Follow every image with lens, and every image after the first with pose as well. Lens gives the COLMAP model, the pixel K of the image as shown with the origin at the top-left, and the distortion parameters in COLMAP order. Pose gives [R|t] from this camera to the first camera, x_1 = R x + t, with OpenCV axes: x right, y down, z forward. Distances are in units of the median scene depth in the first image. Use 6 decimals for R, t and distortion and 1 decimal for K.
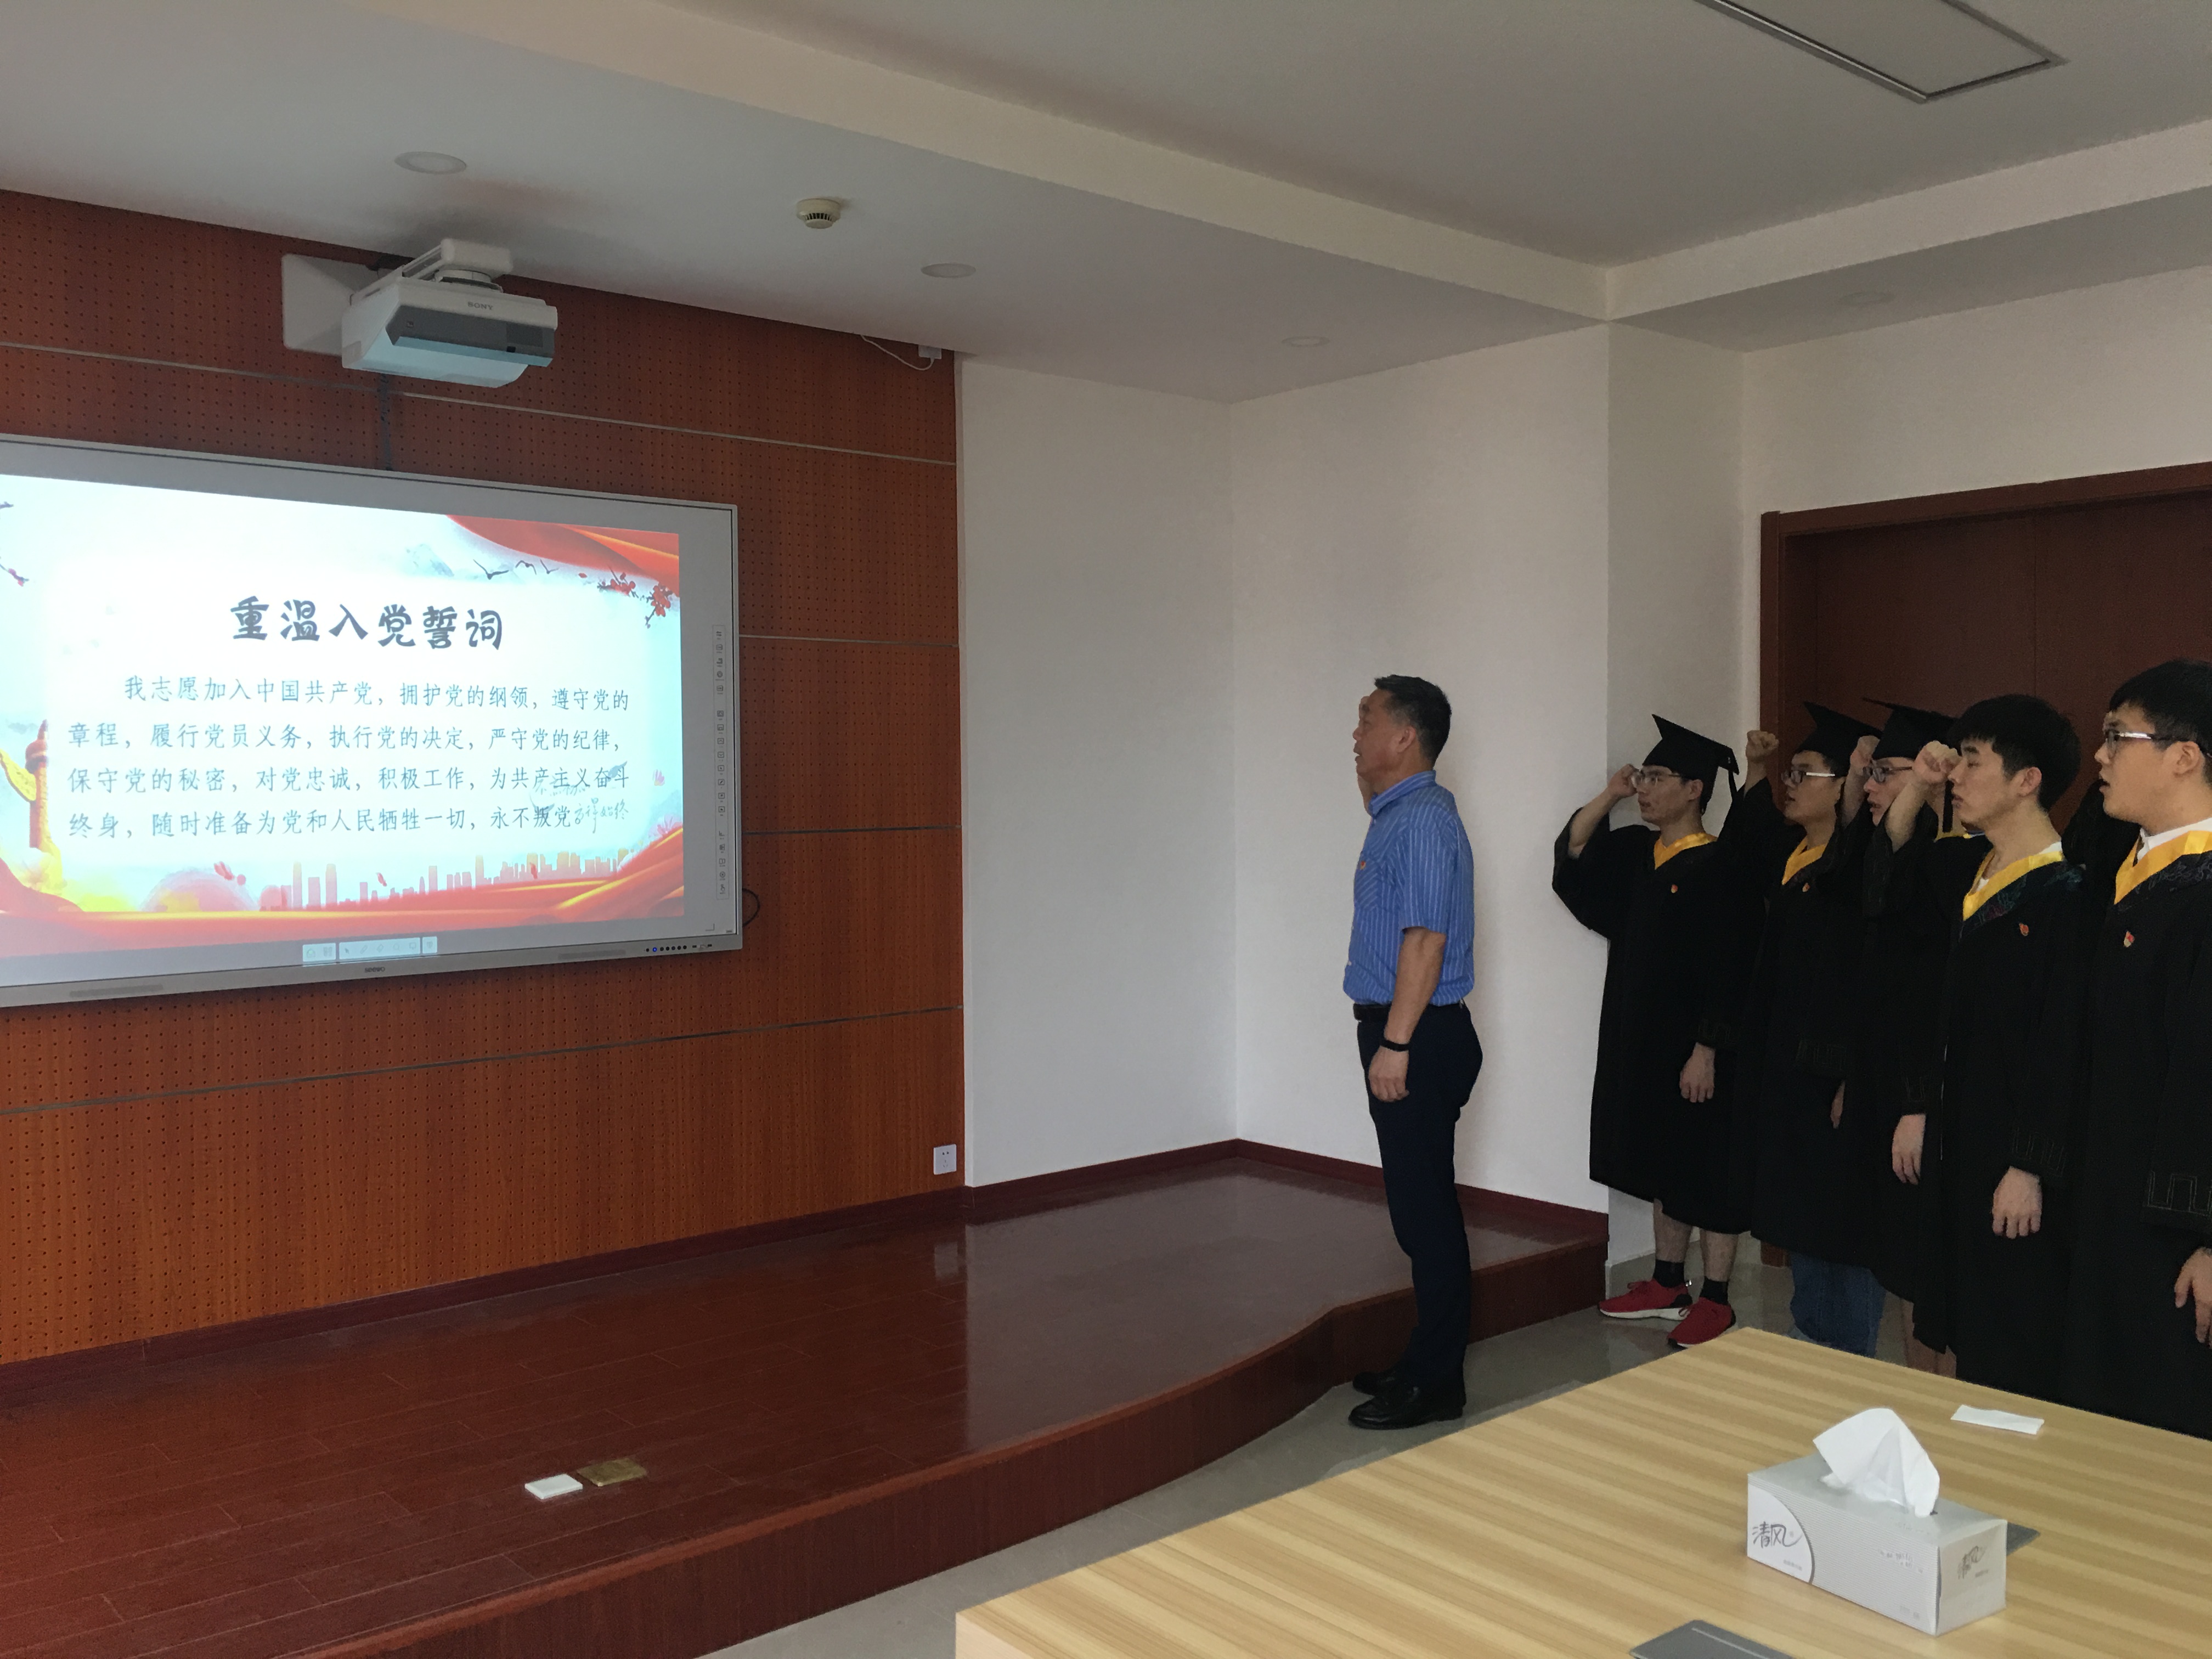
lens RADIAL K [[1877.9, 0, 1105.4], [0, 1877.9, 826.8], [0, 0, 1]] dist [0.046904, 0.003694]
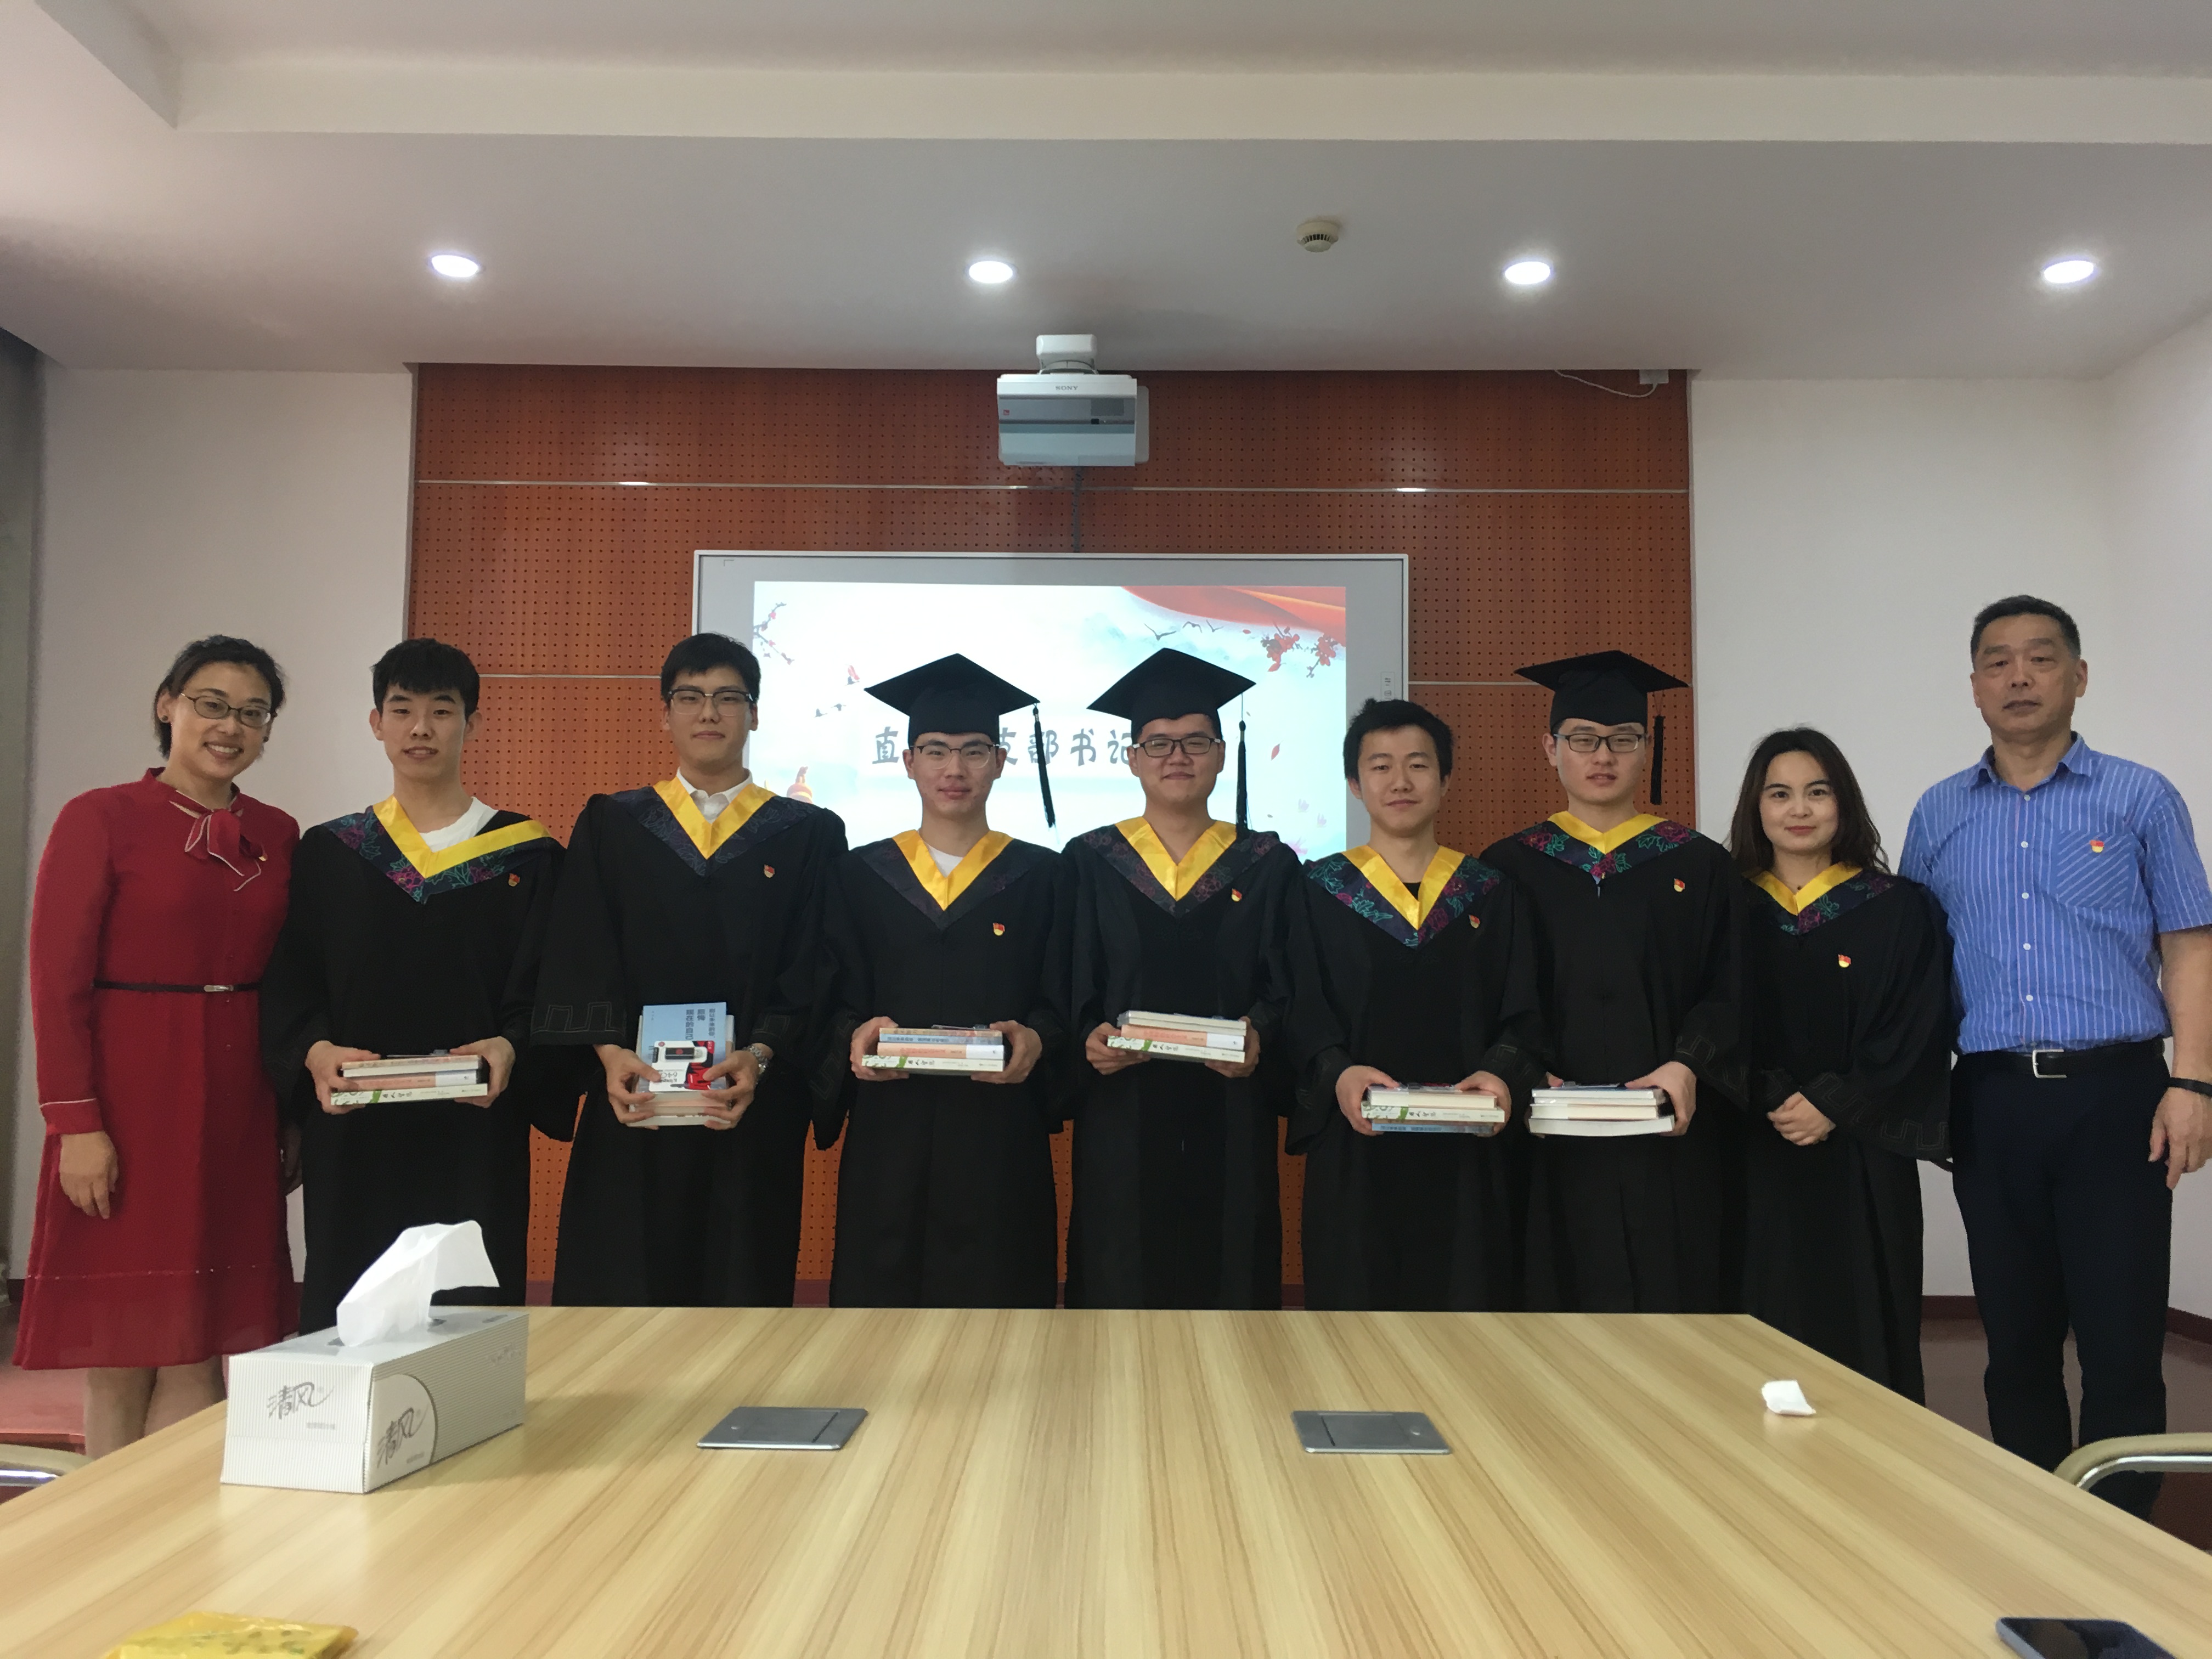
lens RADIAL K [[1877.9, 0, 1103.1], [0, 1877.9, 832.2], [0, 0, 1]] dist [0.046904, 0.003694]
pose [[0.756619, -0.037789, -0.652764, 0.342324], [-0.034106, 0.994689, -0.097115, 0.083735], [0.652966, 0.095742, 0.751311, 0.150254]]
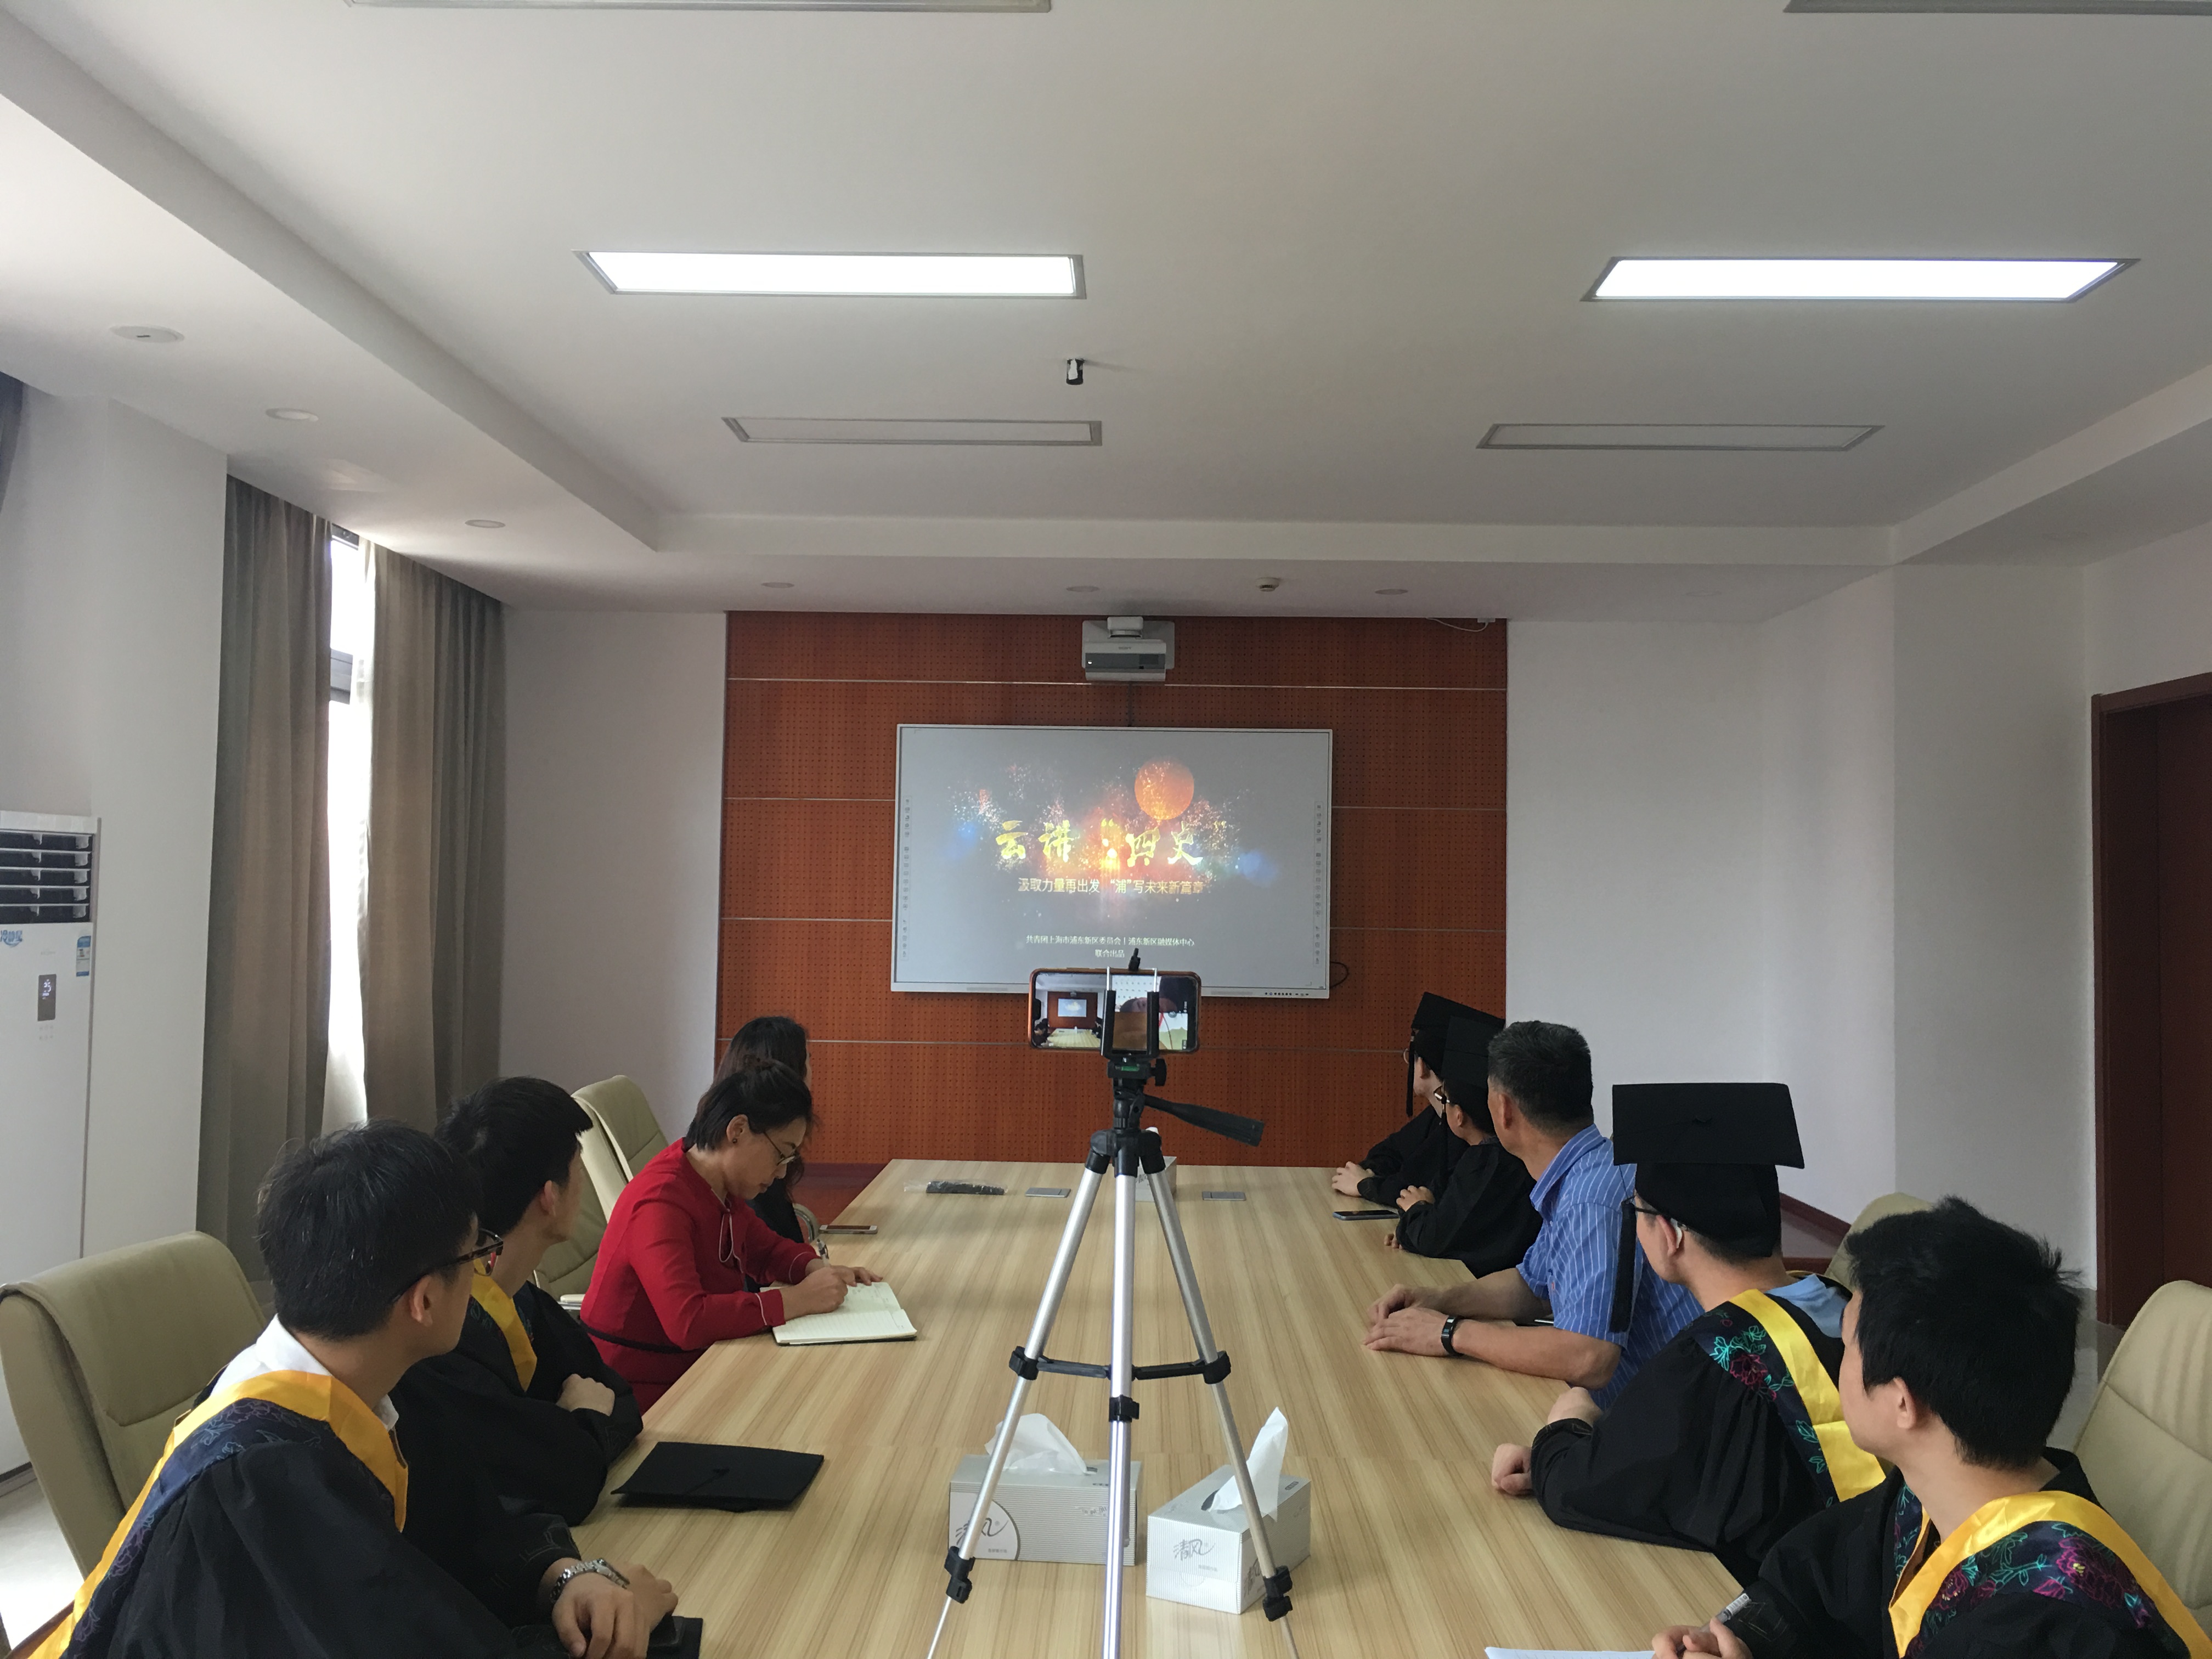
lens RADIAL K [[1877.9, 0, 1105.3], [0, 1877.9, 832.4], [0, 0, 1]] dist [0.046904, 0.003694]
pose [[0.742154, -0.002882, -0.670224, 0.782349], [-0.042246, 0.997801, -0.051070, 0.012546], [0.668897, 0.066216, 0.740400, -0.361771]]
